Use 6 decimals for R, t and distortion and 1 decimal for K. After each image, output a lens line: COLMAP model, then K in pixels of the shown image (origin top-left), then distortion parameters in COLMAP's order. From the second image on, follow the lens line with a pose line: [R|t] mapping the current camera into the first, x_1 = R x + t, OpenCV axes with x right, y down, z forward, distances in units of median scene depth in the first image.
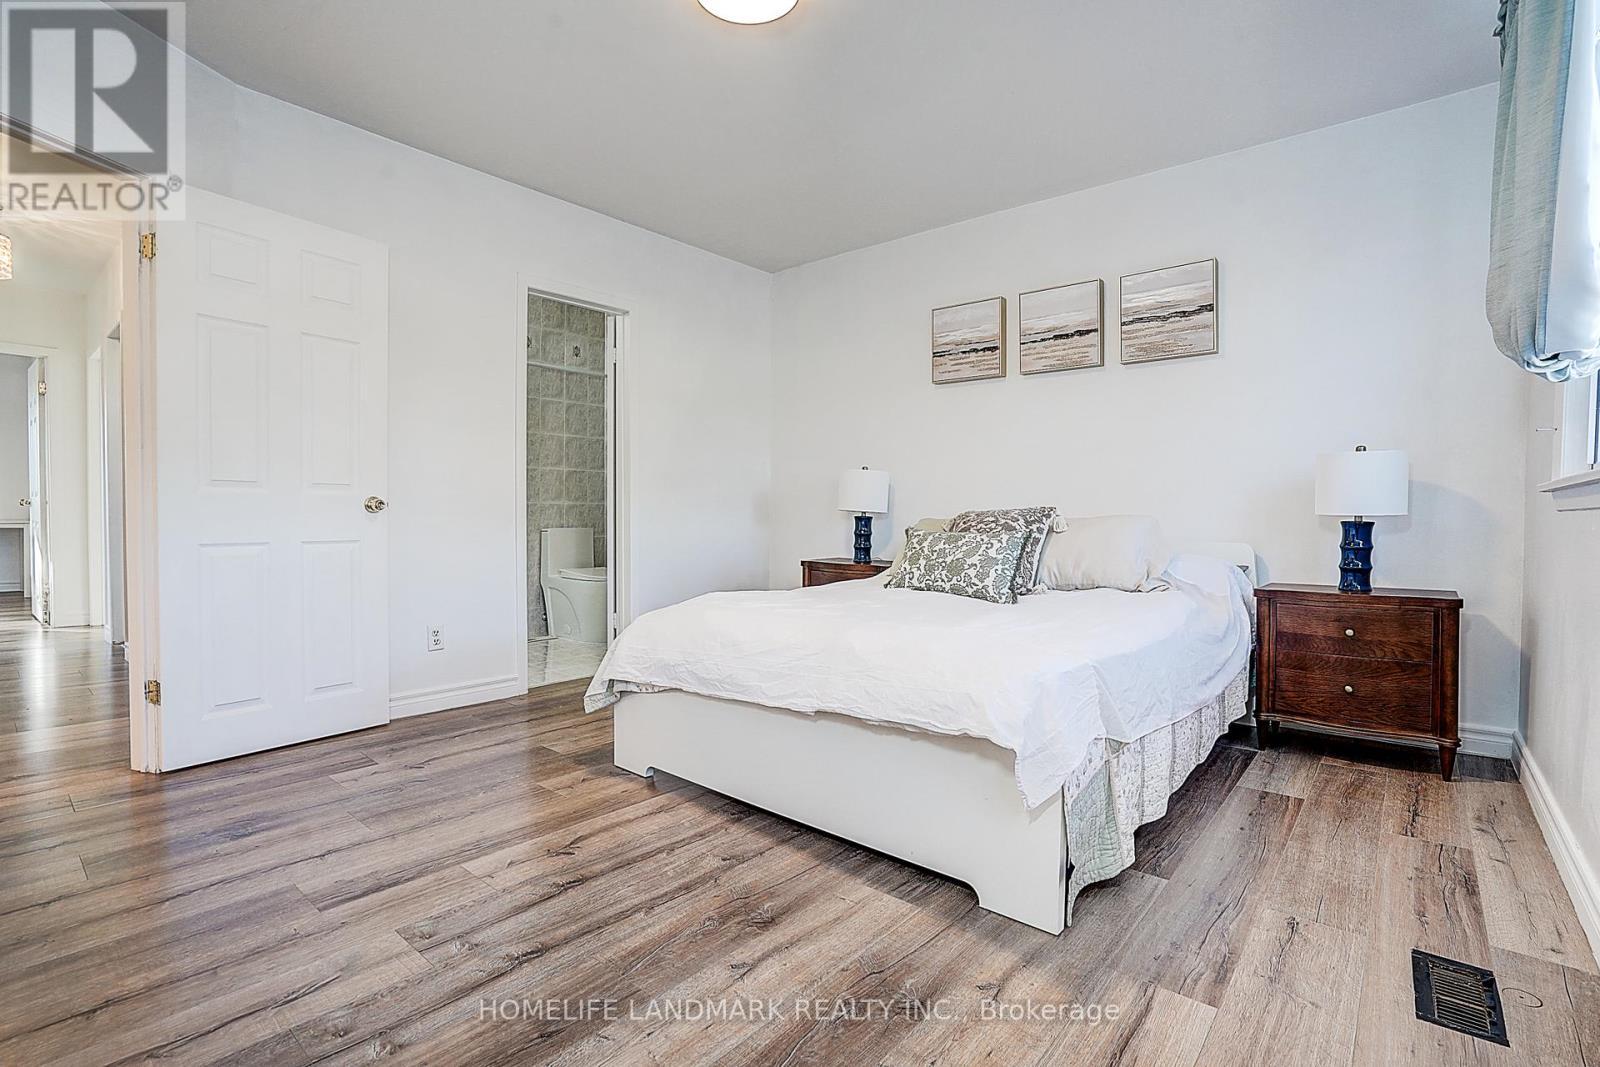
lens RADIAL K [[750.2, 0, 800.8], [0, 750.2, 536.0], [0, 0, 1]] dist [-0.066804, 0.028628]
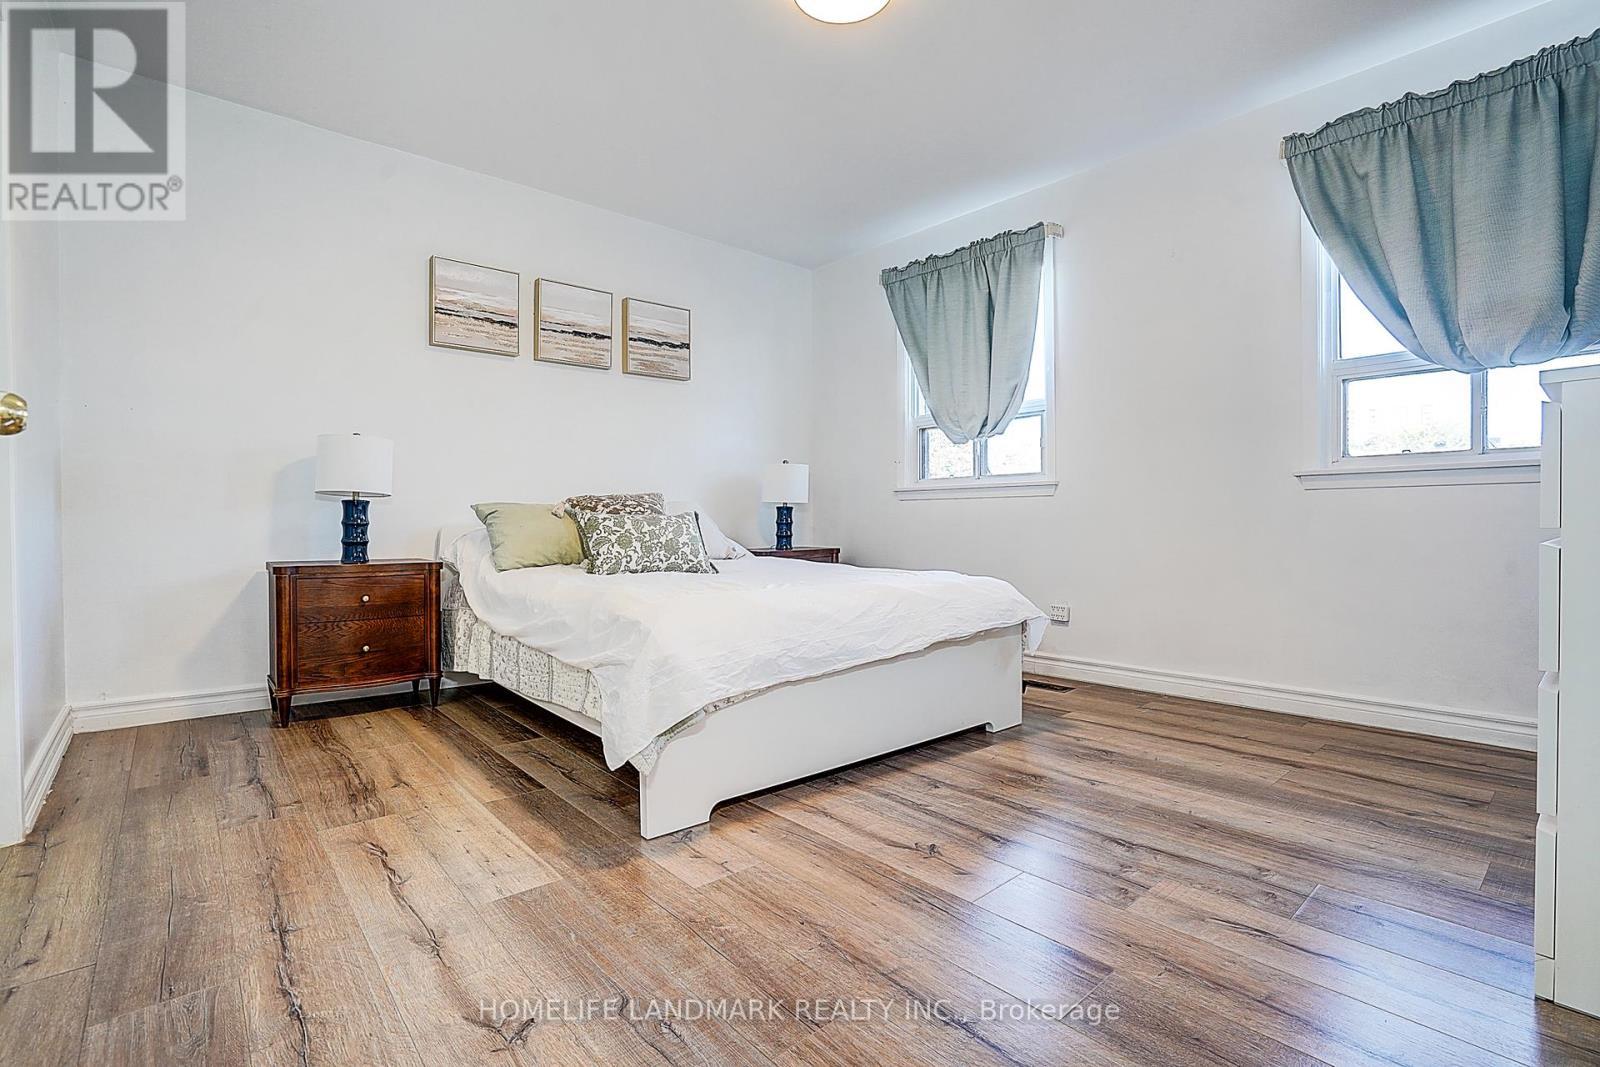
lens RADIAL K [[750.2, 0, 800.8], [0, 750.2, 536.0], [0, 0, 1]] dist [-0.066804, 0.028628]
pose [[0.136739, -0.025871, 0.990269, -0.882700], [0.030306, 0.999300, 0.021922, 0.009508], [-0.990143, 0.027014, 0.137427, 0.723841]]
